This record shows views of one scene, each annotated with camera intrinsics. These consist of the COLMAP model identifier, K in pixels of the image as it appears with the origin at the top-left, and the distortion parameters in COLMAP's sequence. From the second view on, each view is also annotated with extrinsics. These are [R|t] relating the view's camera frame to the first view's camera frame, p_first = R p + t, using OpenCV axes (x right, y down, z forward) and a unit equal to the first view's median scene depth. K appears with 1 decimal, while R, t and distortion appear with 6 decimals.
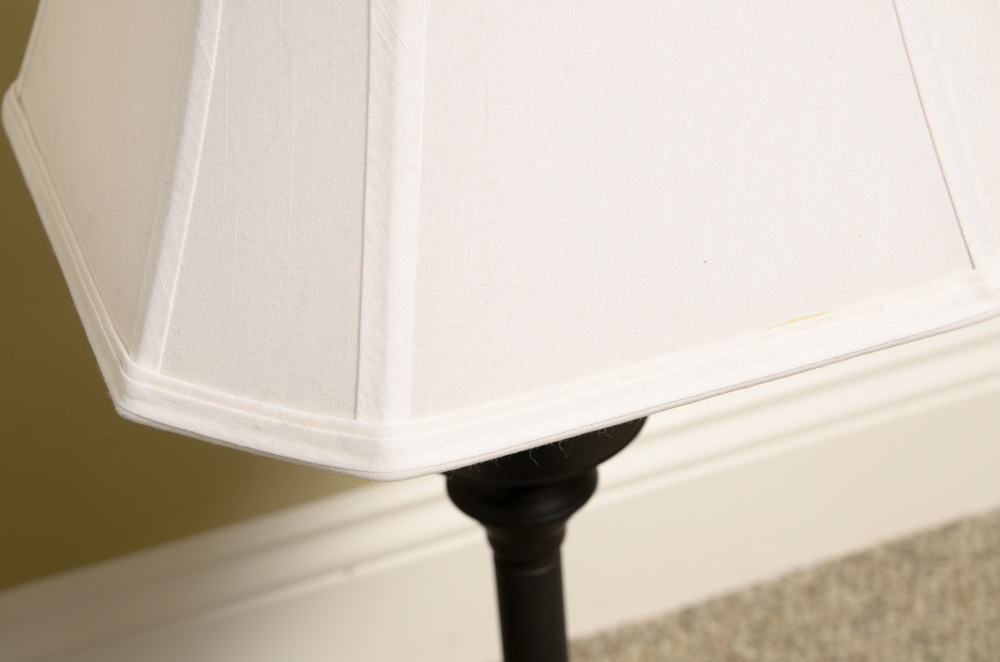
lens RADIAL K [[2058.4, 0, 501.9], [0, 2058.4, 336.3], [0, 0, 1]] dist [0.116820, 0.000000]
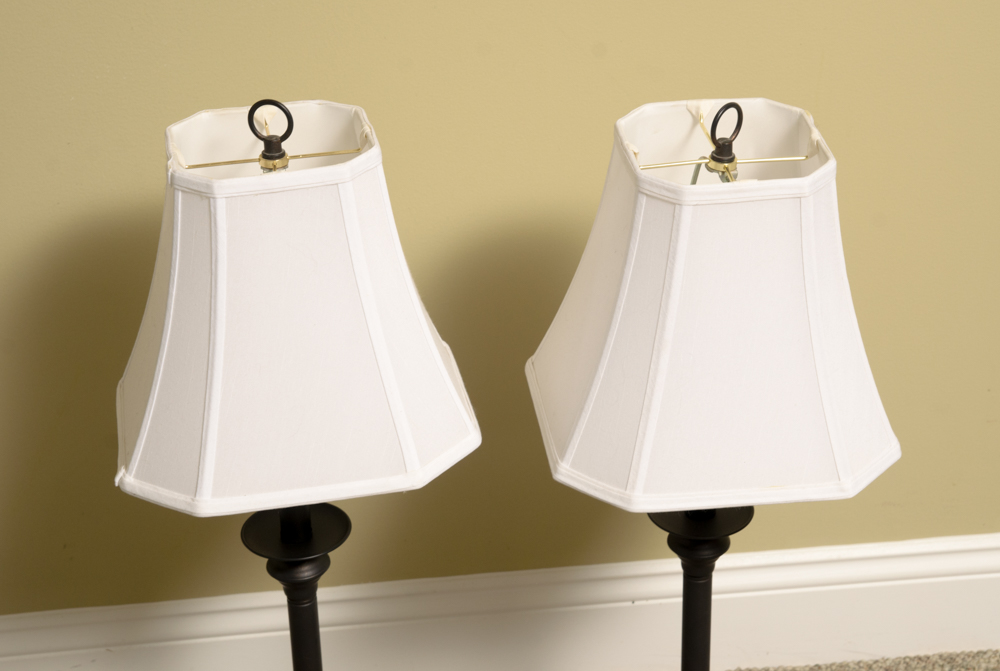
lens RADIAL K [[2123.5, 0, 507.8], [0, 2123.5, 340.0], [0, 0, 1]] dist [0.206634, 0.000000]
pose [[0.969464, 0.160549, -0.185373, 0.321834], [-0.175294, 0.982302, -0.065995, 0.058428], [0.171497, 0.096474, 0.980450, -2.266925]]
